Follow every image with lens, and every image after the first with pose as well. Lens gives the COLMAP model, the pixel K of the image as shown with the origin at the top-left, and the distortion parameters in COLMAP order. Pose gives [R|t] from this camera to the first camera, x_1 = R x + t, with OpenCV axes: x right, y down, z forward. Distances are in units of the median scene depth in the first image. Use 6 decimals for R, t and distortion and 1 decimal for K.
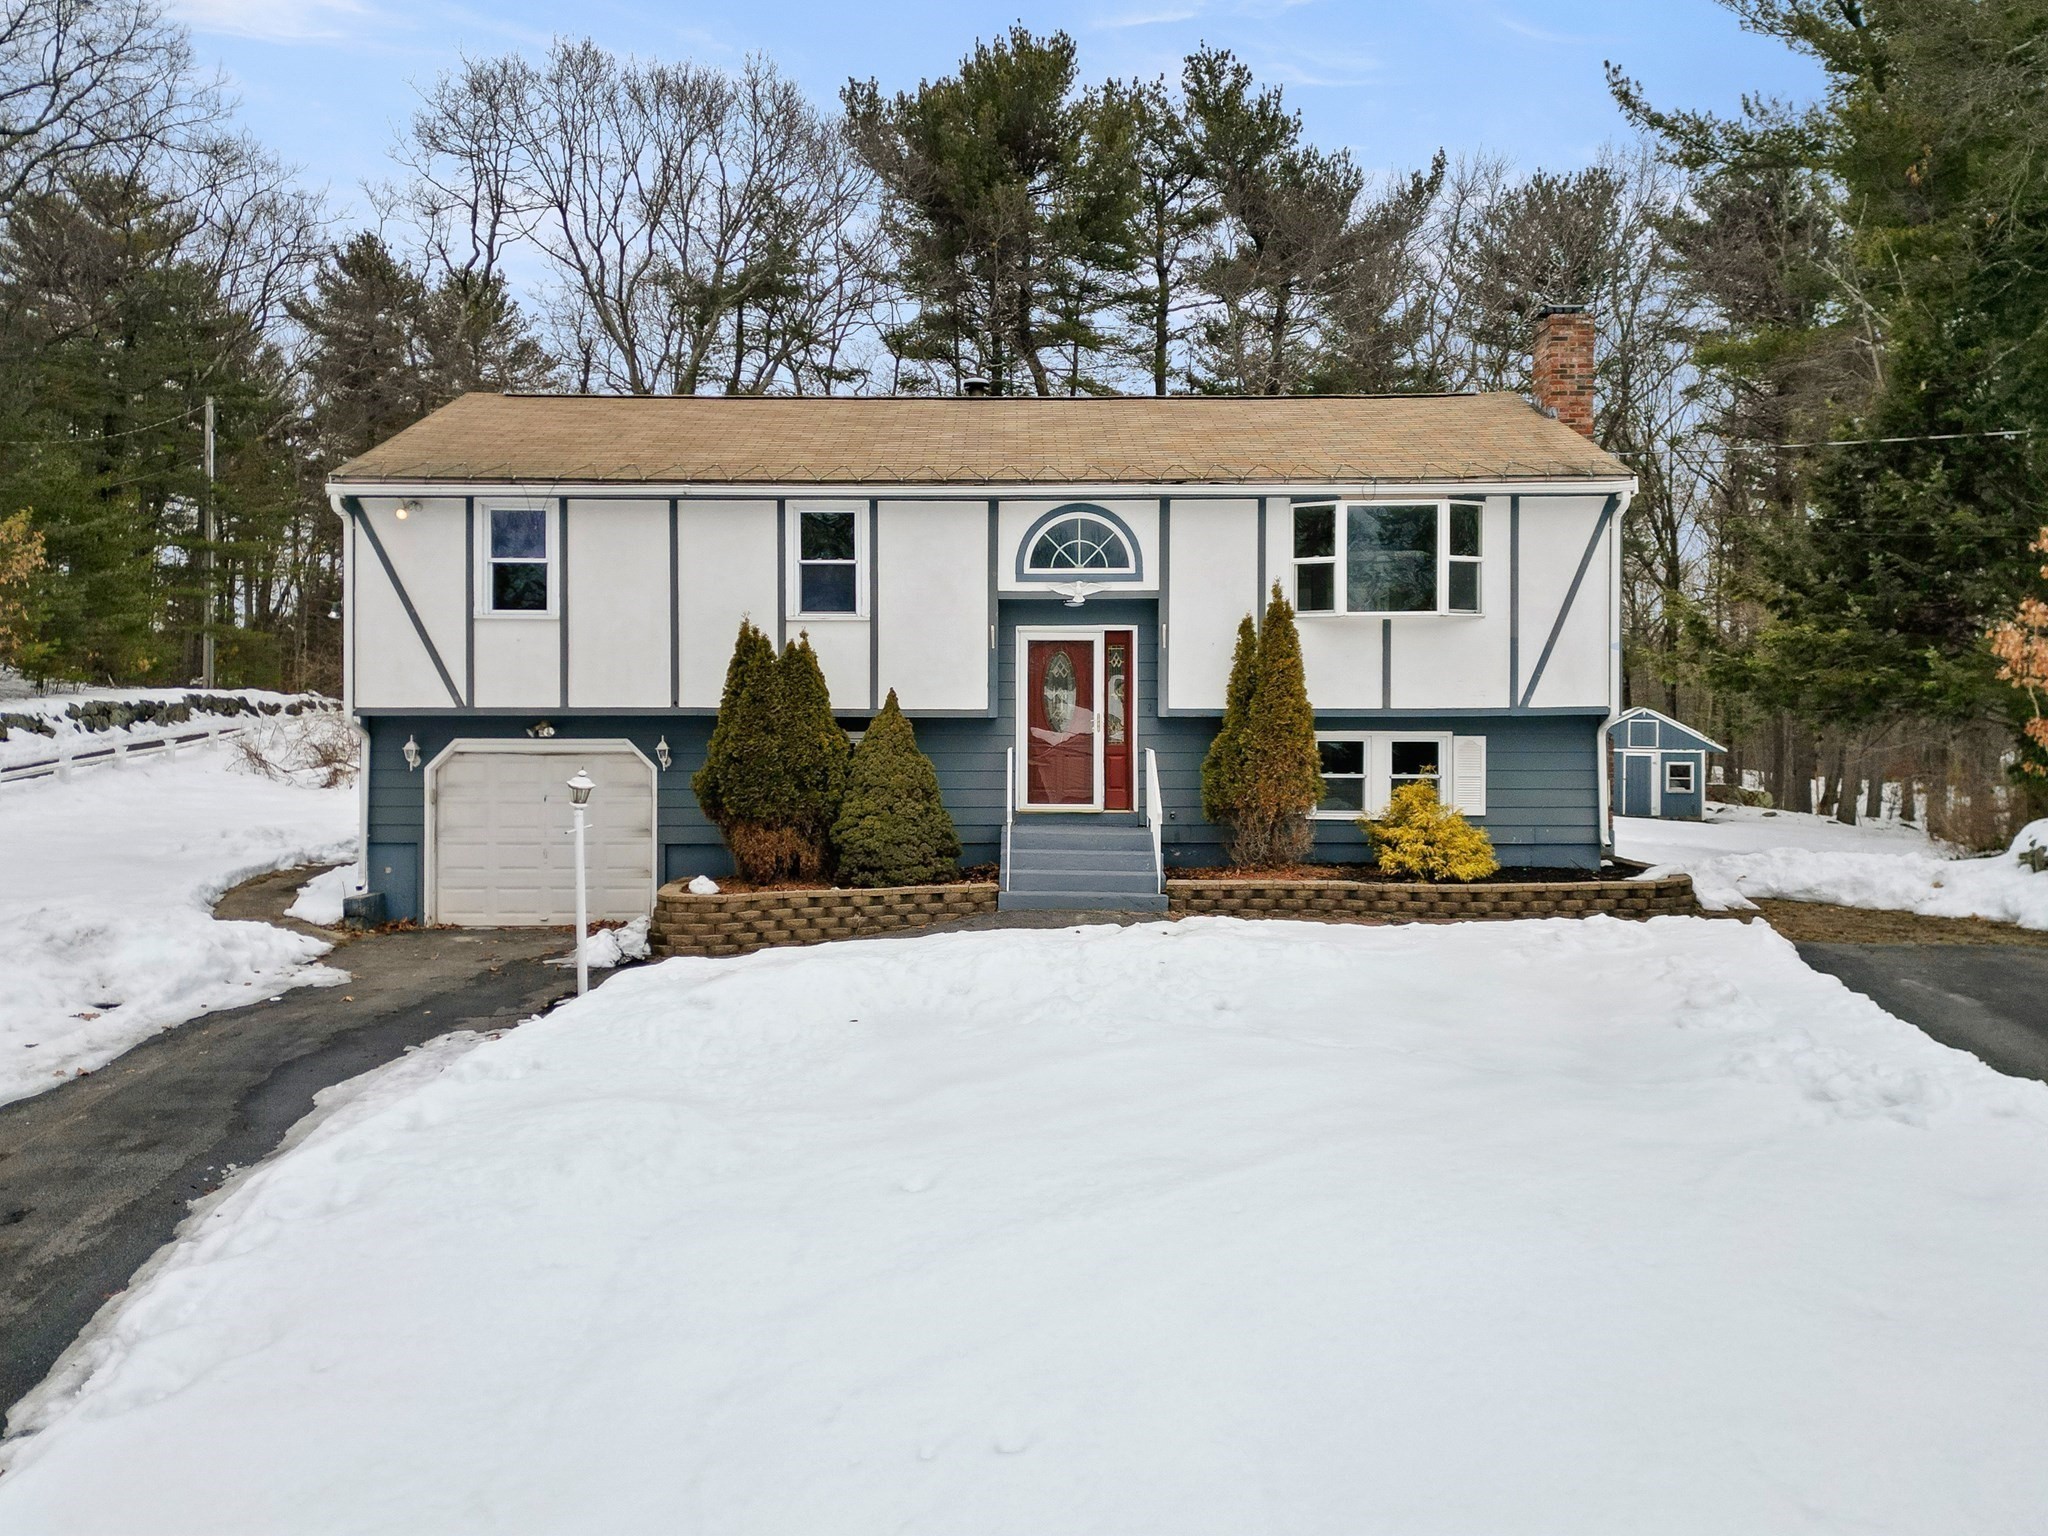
lens RADIAL K [[1629.9, 0, 1024.0], [0, 1629.9, 768.0], [0, 0, 1]] dist [0.078007, -0.006372]
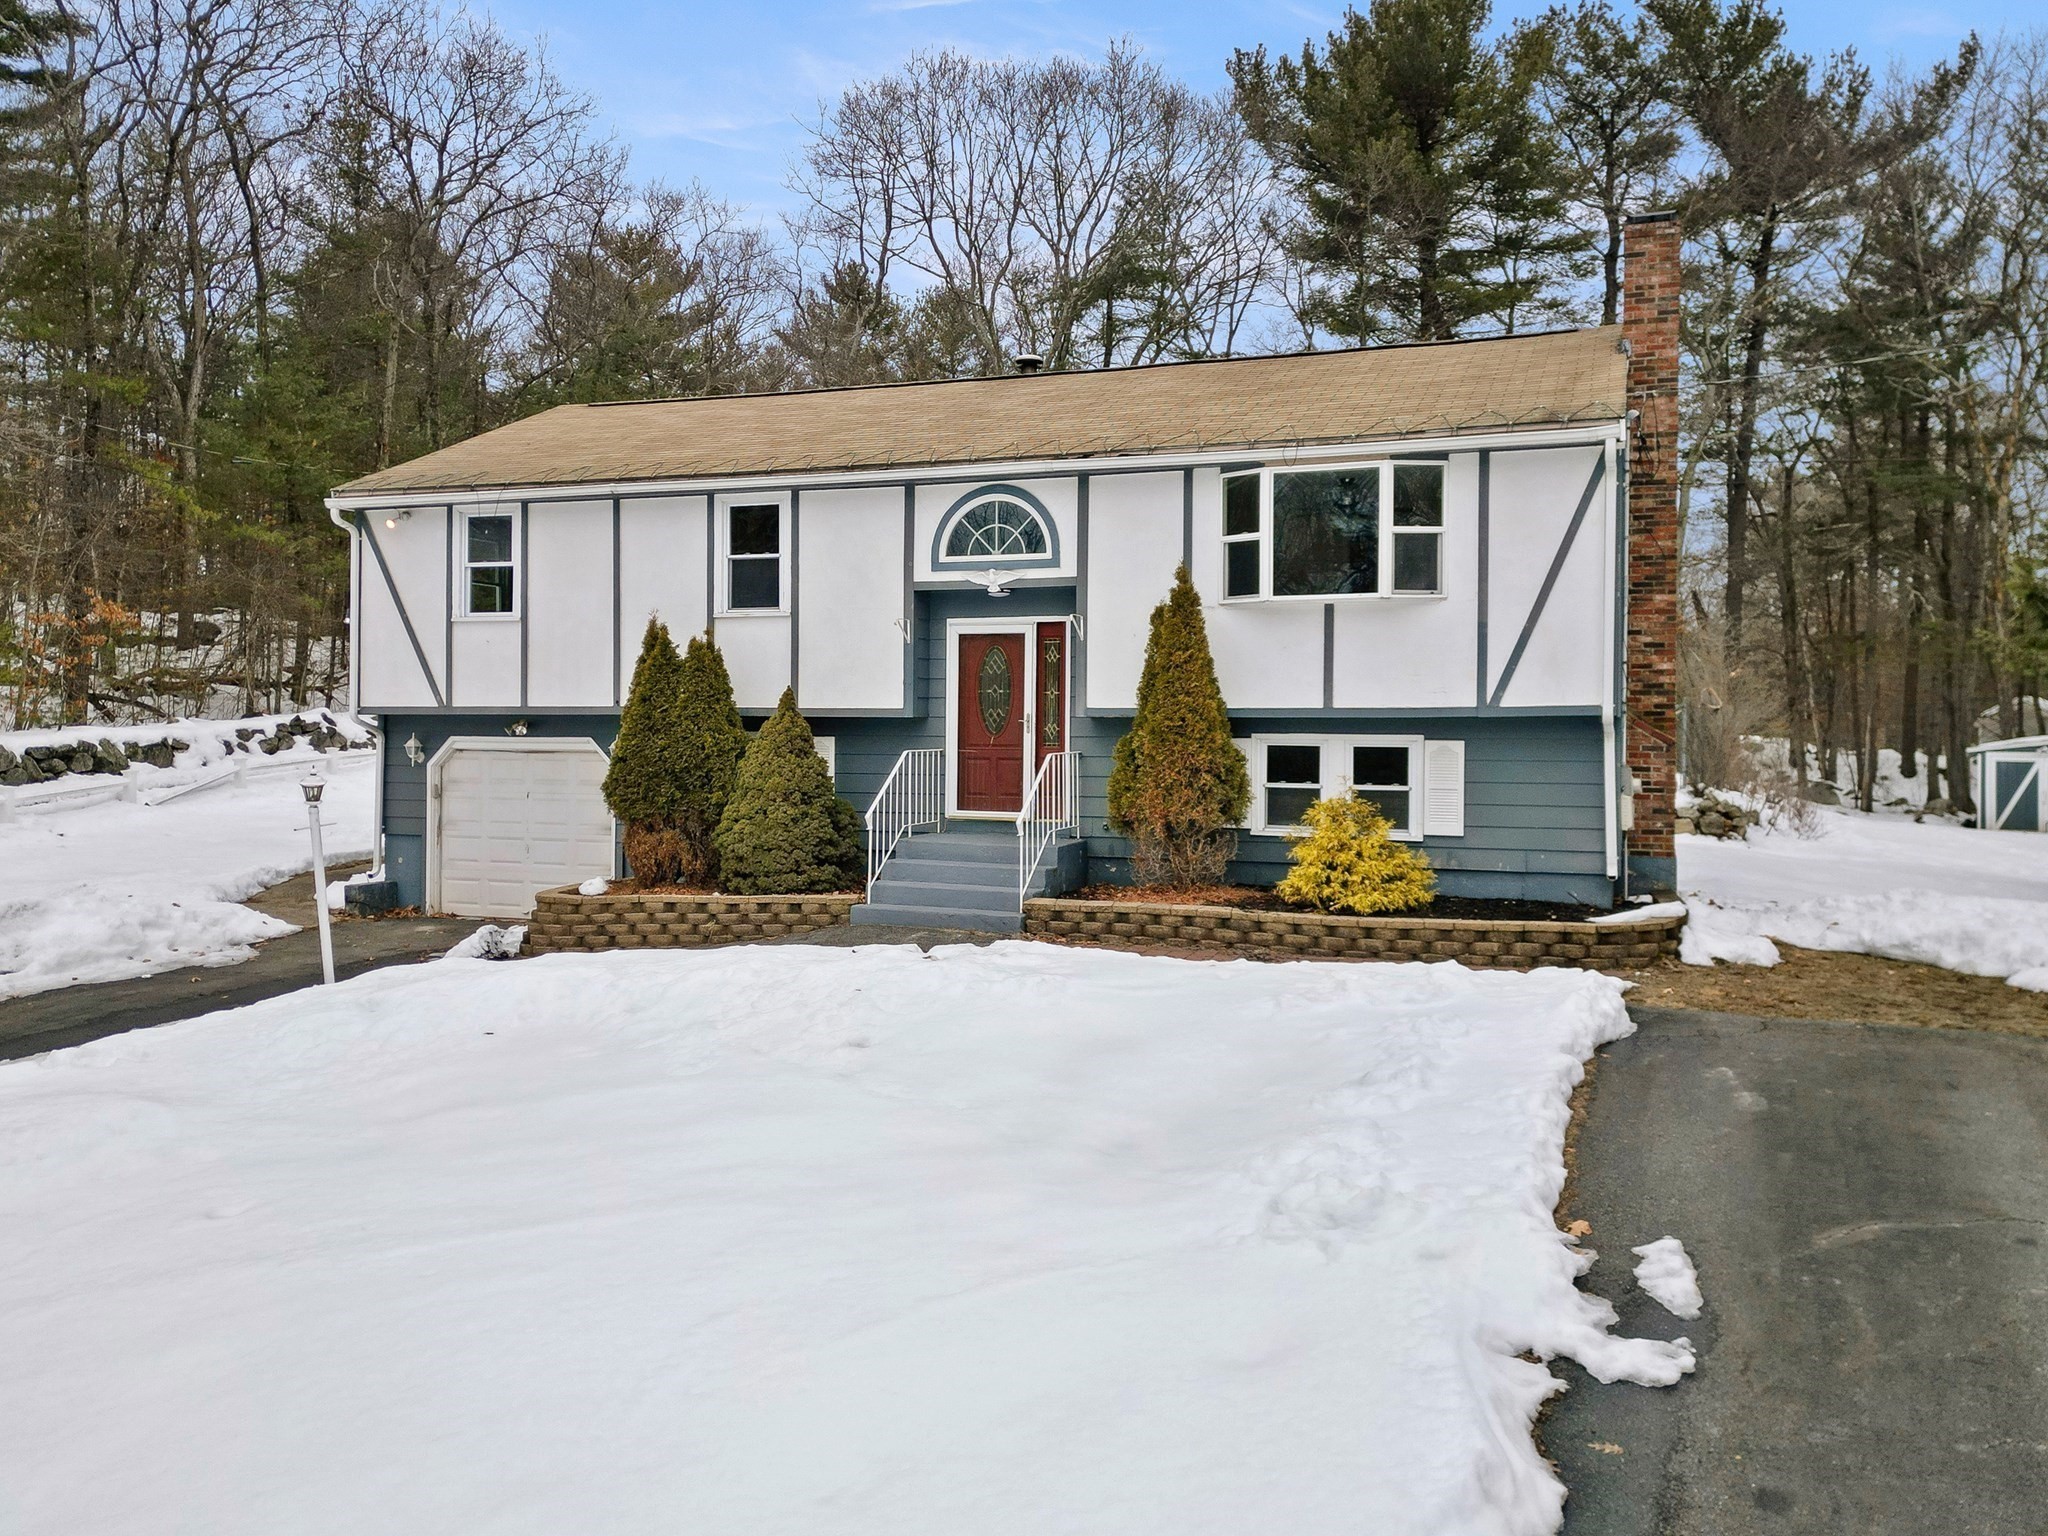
lens RADIAL K [[1661.9, 0, 1024.0], [0, 1661.9, 768.0], [0, 0, 1]] dist [0.083888, -0.065541]
pose [[0.939195, 0.012567, -0.343153, 0.371747], [-0.012408, 0.999919, 0.002659, -0.005381], [0.343159, 0.001760, 0.939276, 0.127423]]
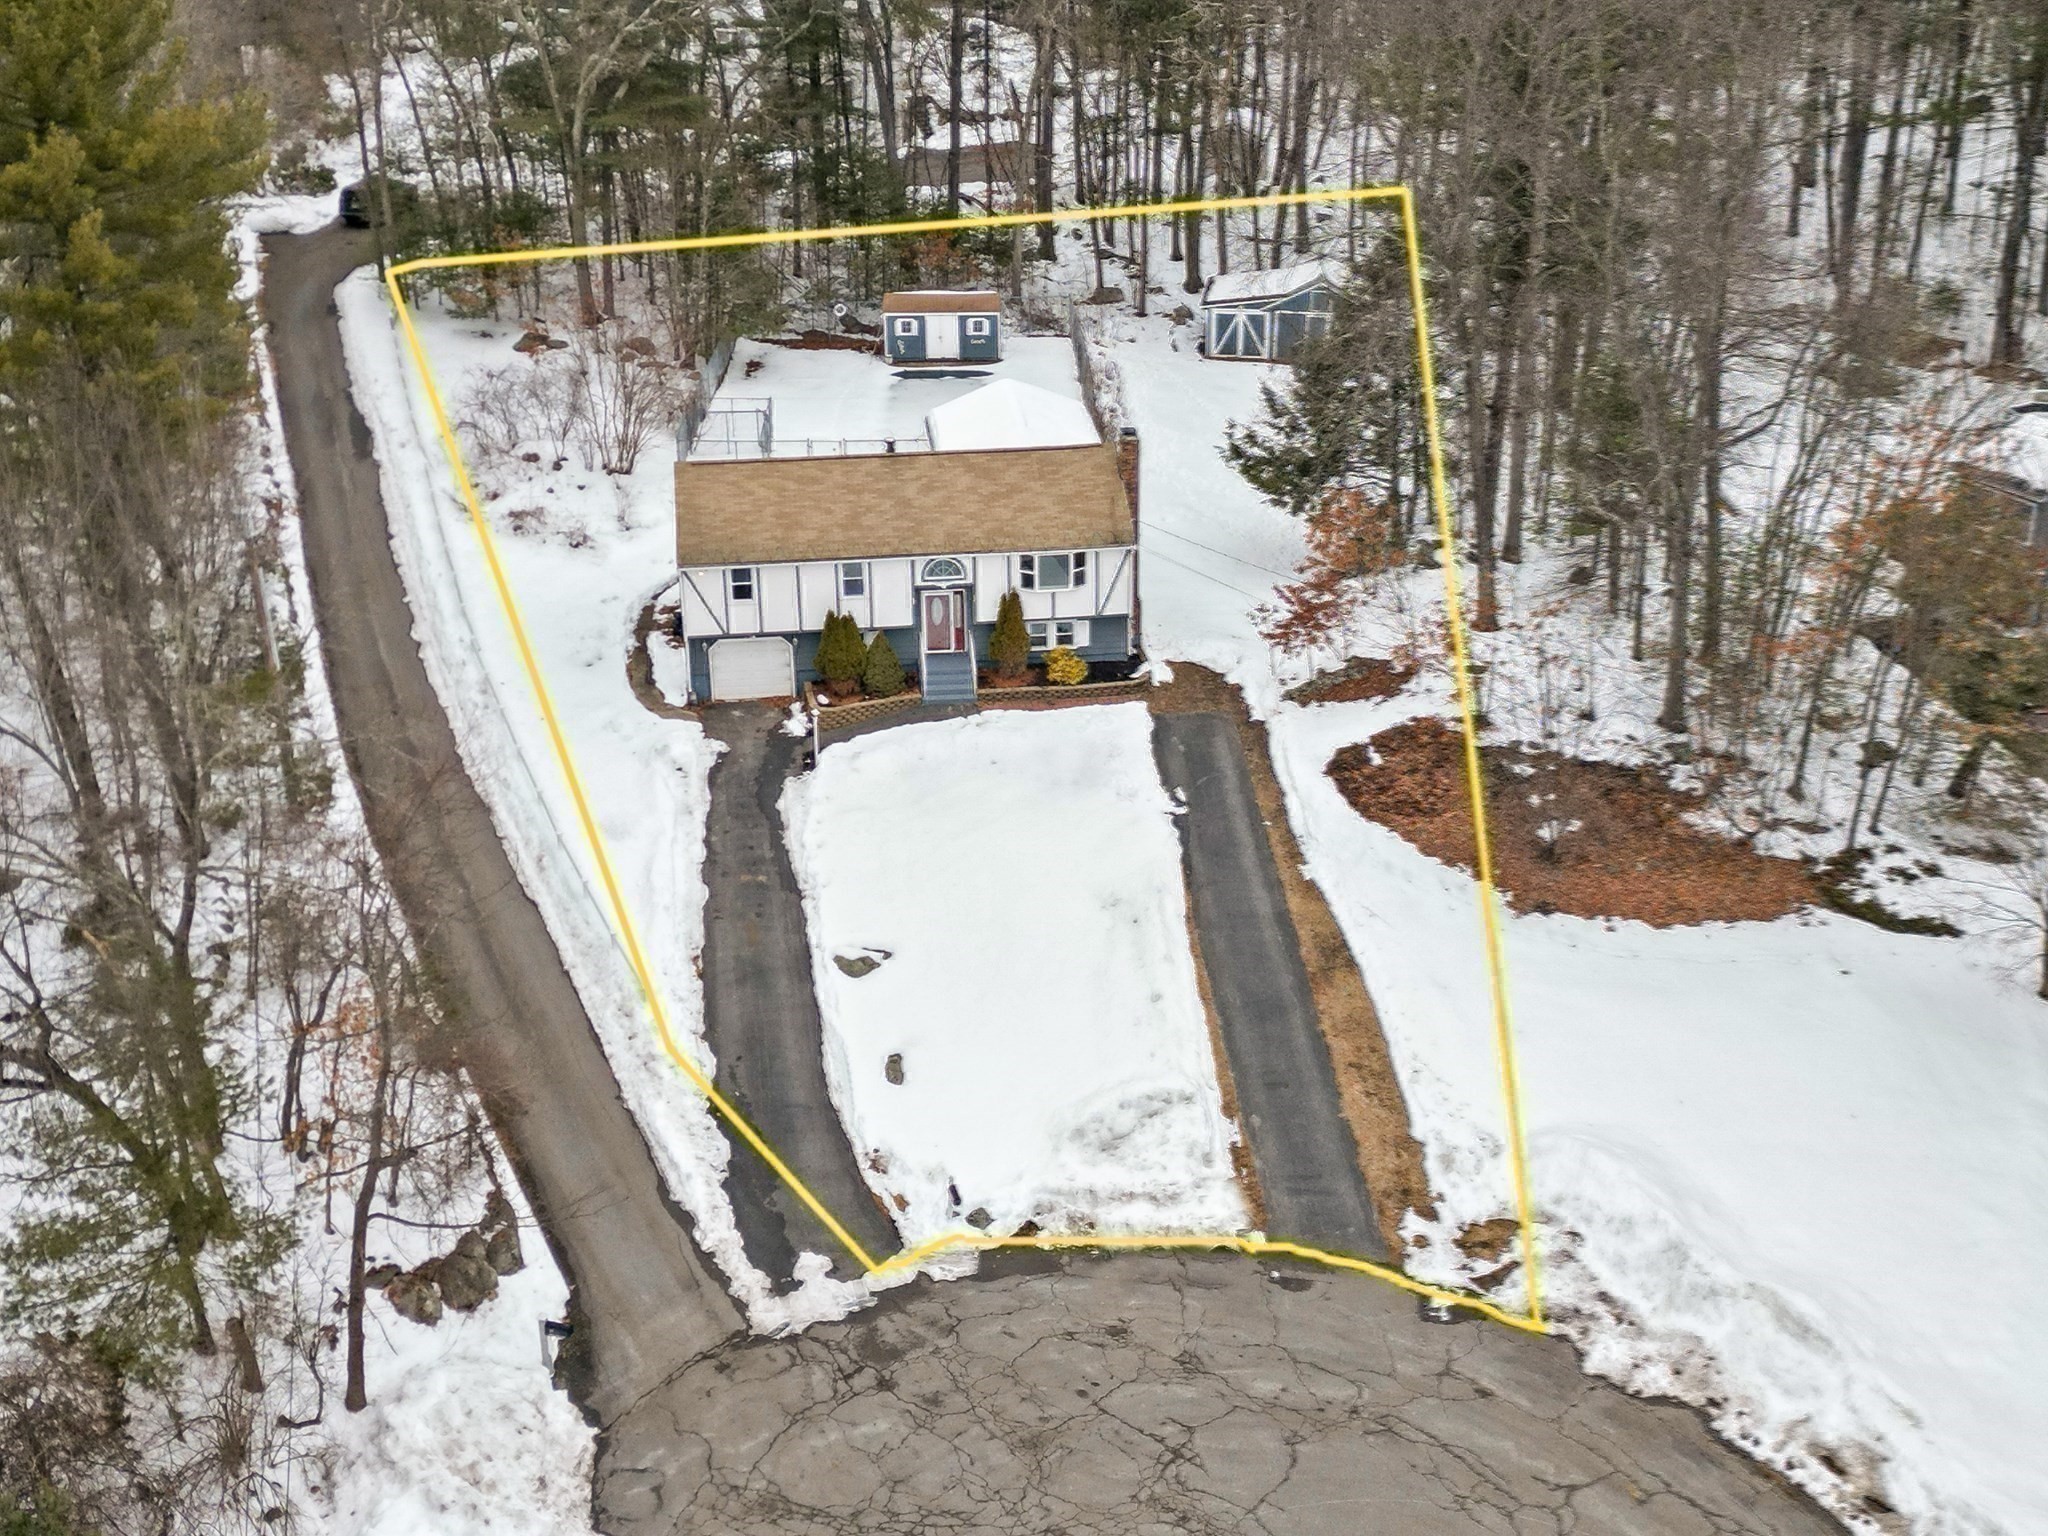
lens RADIAL K [[1856.9, 0, 1024.0], [0, 1856.9, 768.0], [0, 0, 1]] dist [-0.000904, -0.002282]
pose [[0.993514, -0.059028, 0.097184, -0.157836], [0.012178, 0.905017, 0.425201, -1.172515], [-0.113052, -0.421260, 0.899866, -2.005025]]
